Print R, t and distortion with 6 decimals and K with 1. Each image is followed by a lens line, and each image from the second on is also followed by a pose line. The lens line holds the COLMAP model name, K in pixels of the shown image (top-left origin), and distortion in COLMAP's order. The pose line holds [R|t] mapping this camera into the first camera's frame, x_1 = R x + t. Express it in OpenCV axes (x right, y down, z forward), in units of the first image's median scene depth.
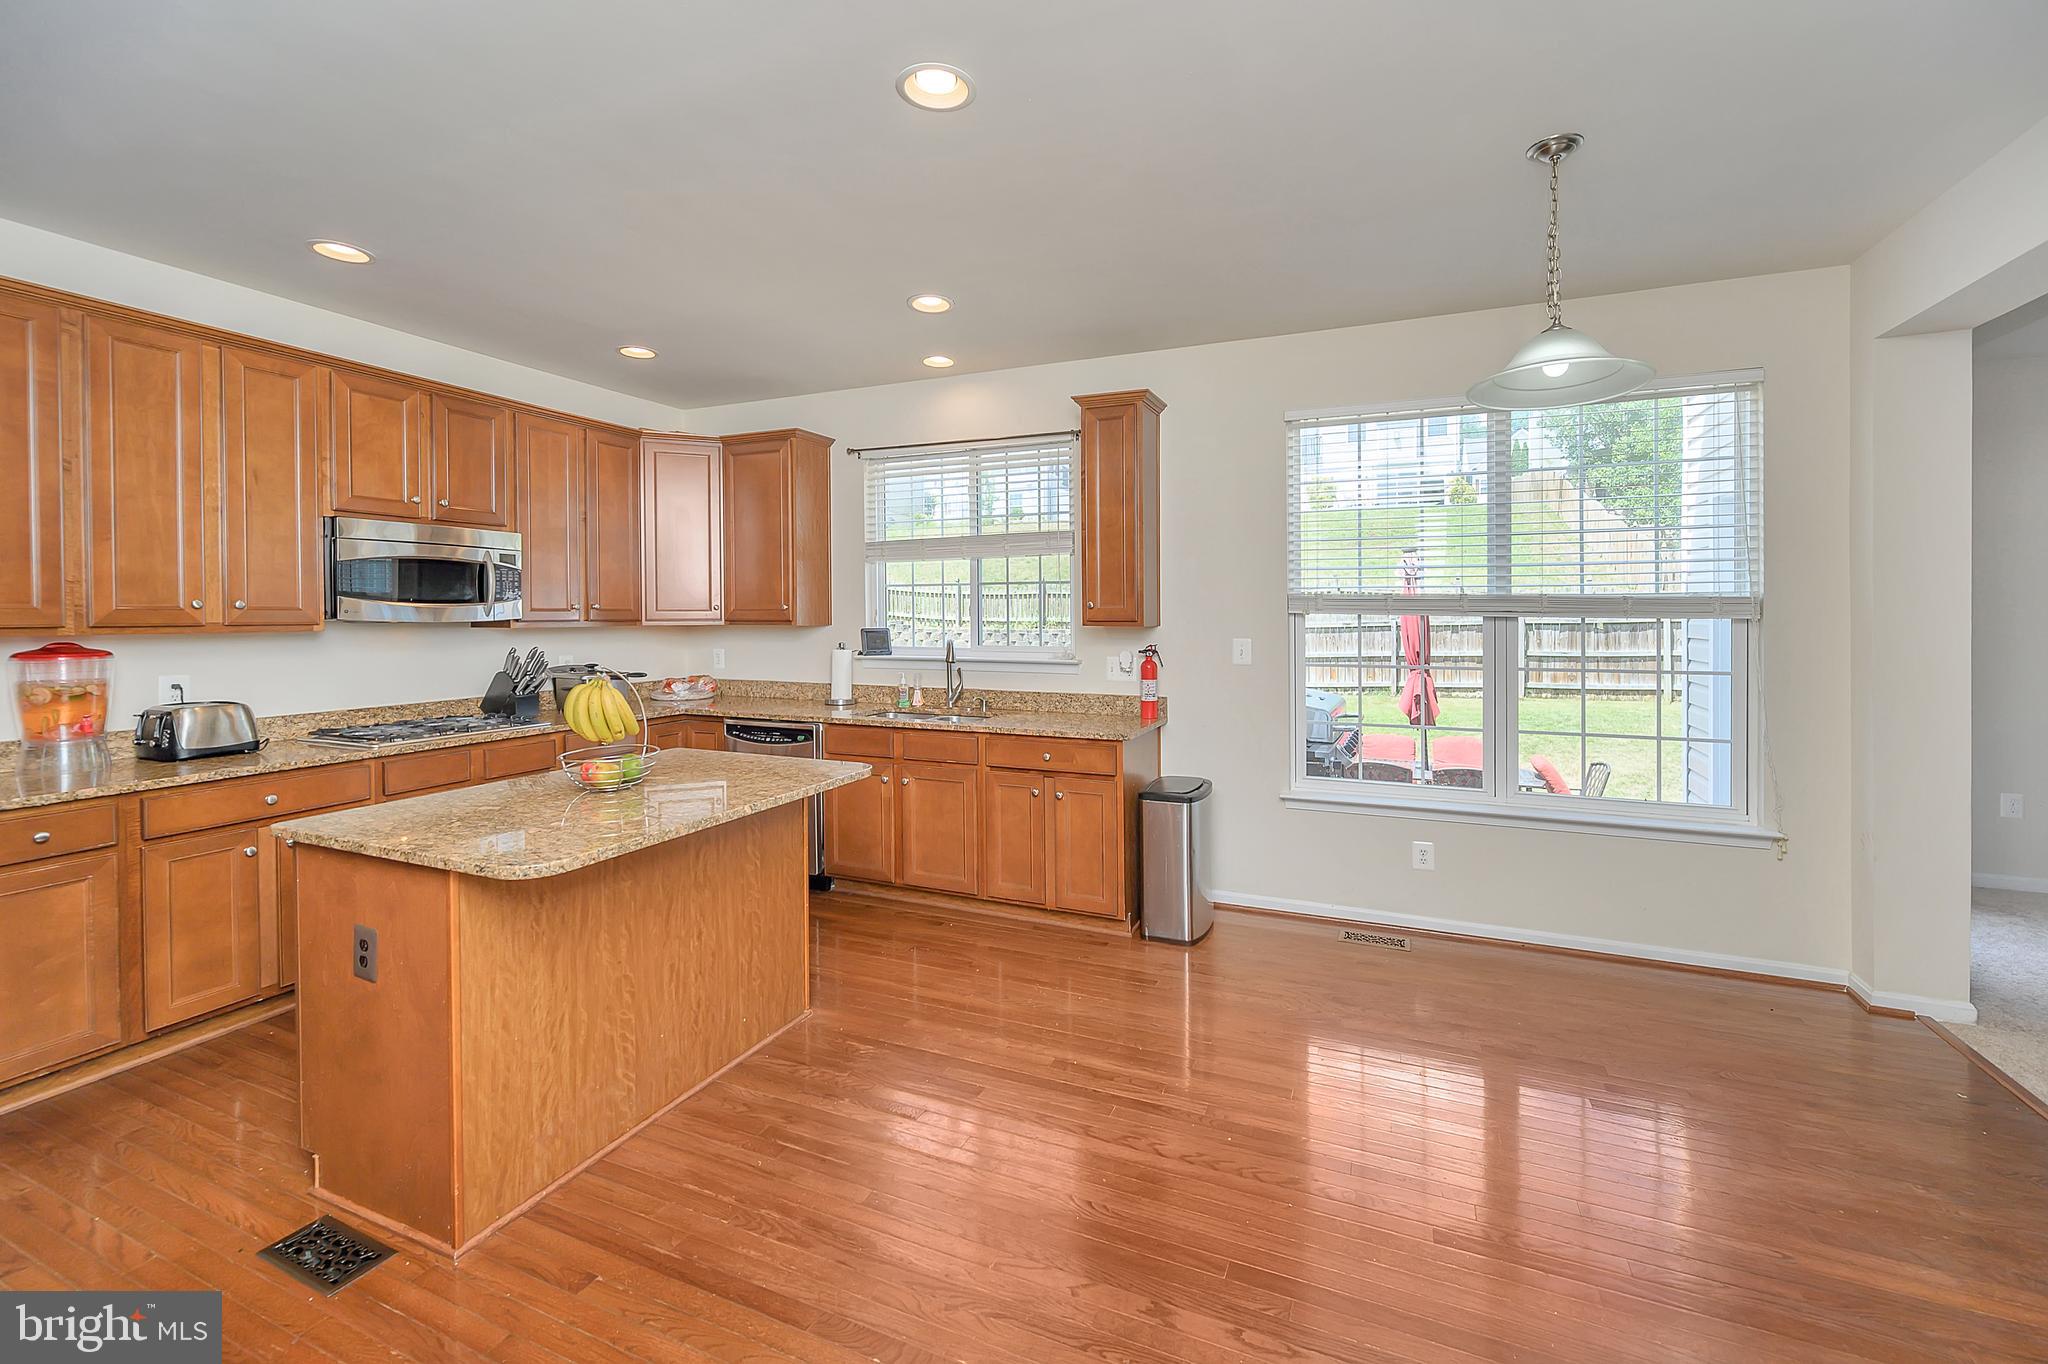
lens RADIAL K [[839.0, 0, 1057.5], [0, 839.0, 641.1], [0, 0, 1]] dist [-0.000526, -0.000340]
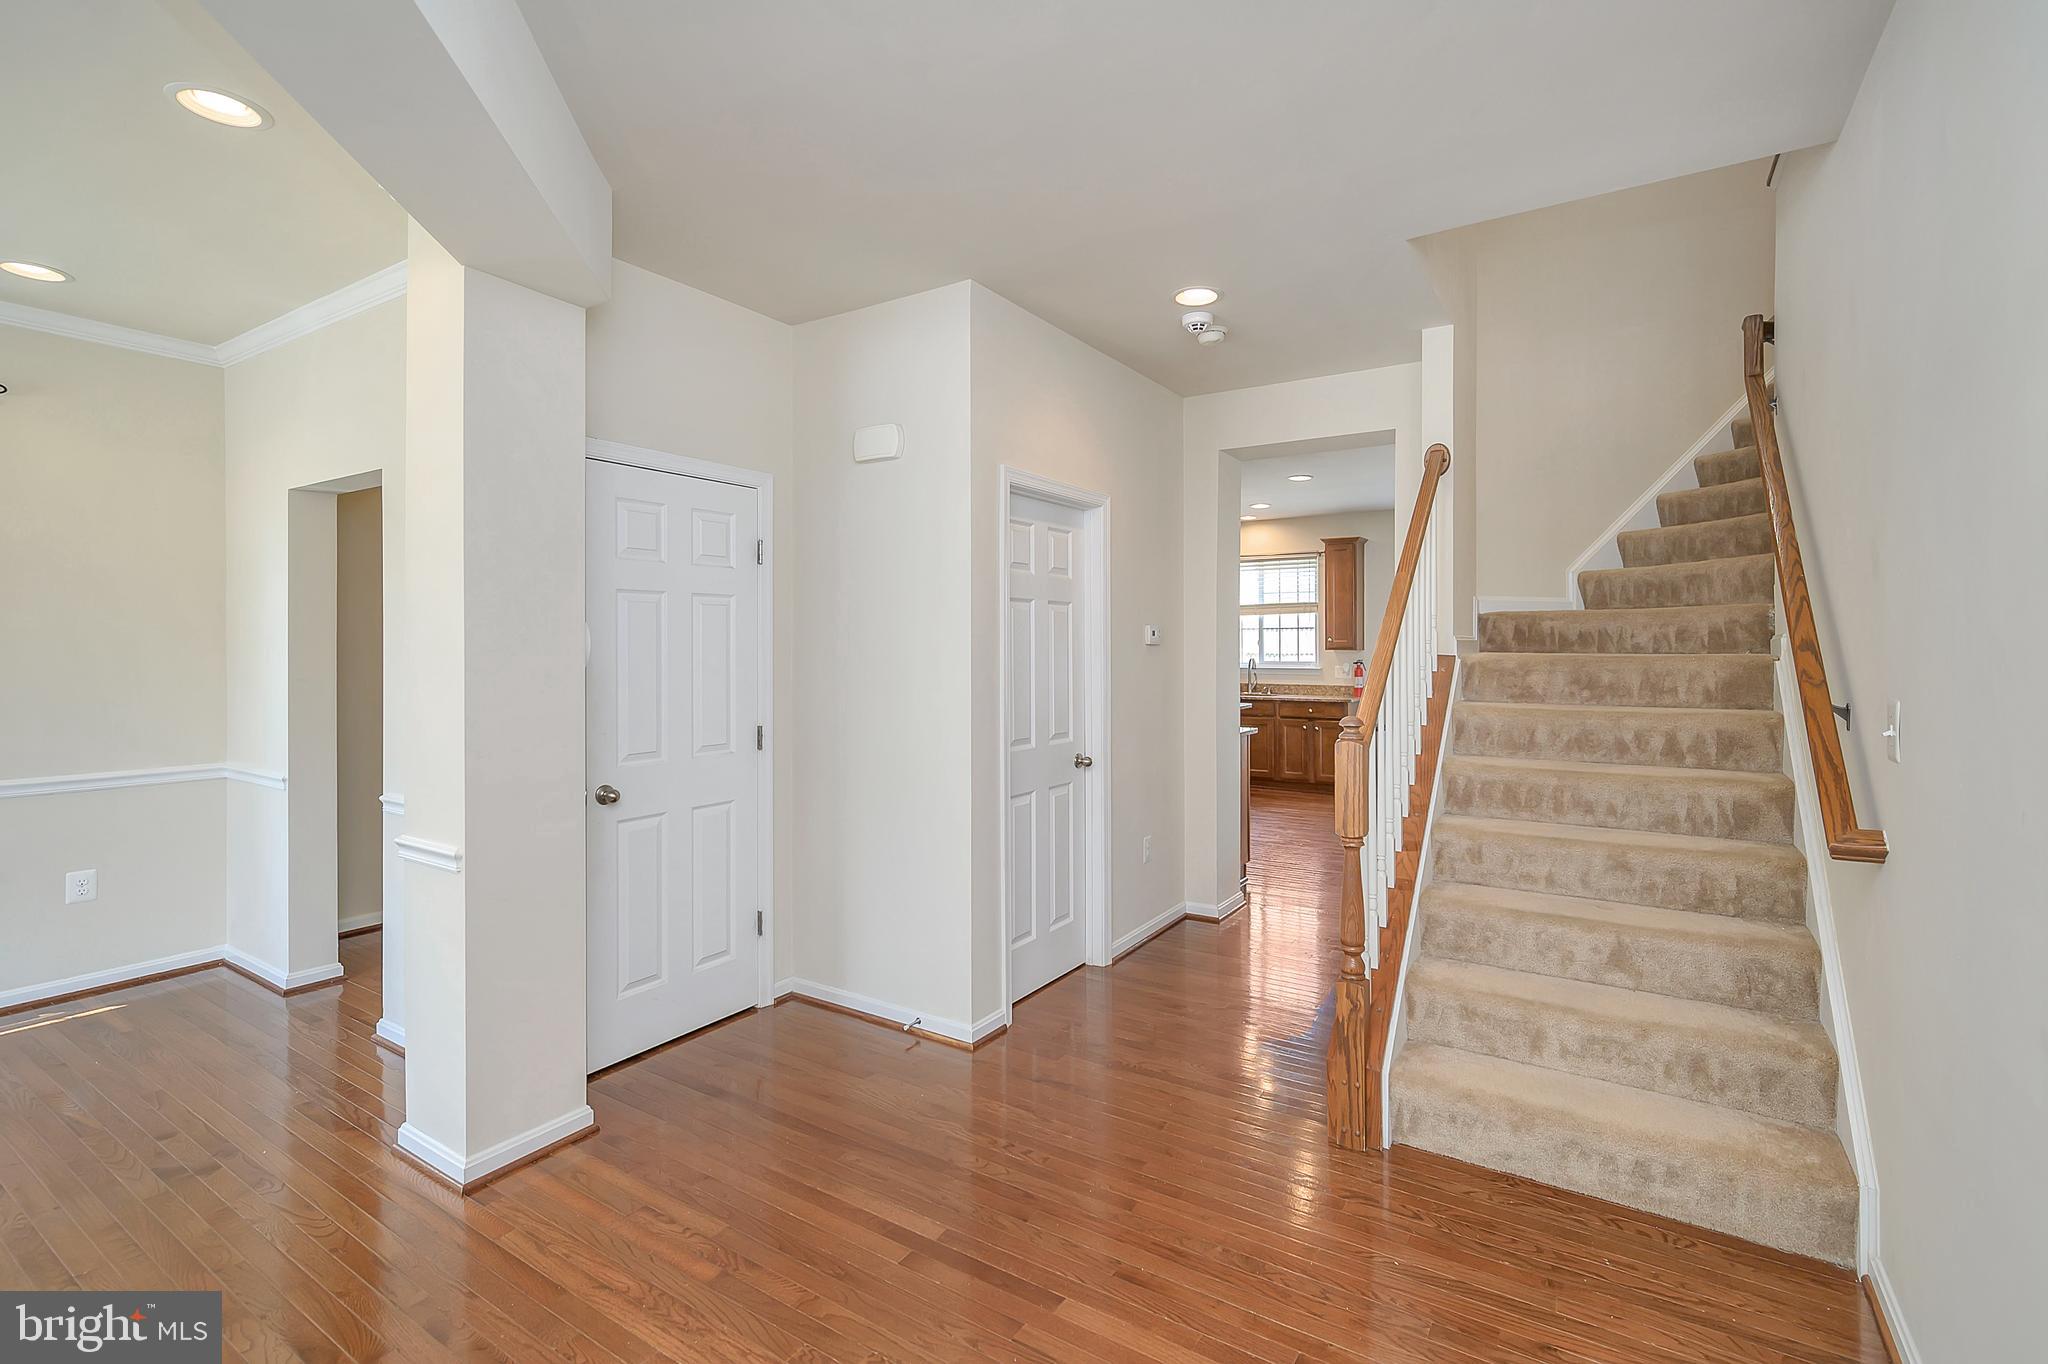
lens RADIAL K [[925.5, 0, 1021.6], [0, 925.5, 665.5], [0, 0, 1]] dist [-0.000563, -0.000017]
pose [[0.984688, 0.003725, -0.174284, -0.318677], [-0.005778, 0.999920, -0.011273, 0.052400], [0.174228, 0.012108, 0.984631, -1.407400]]
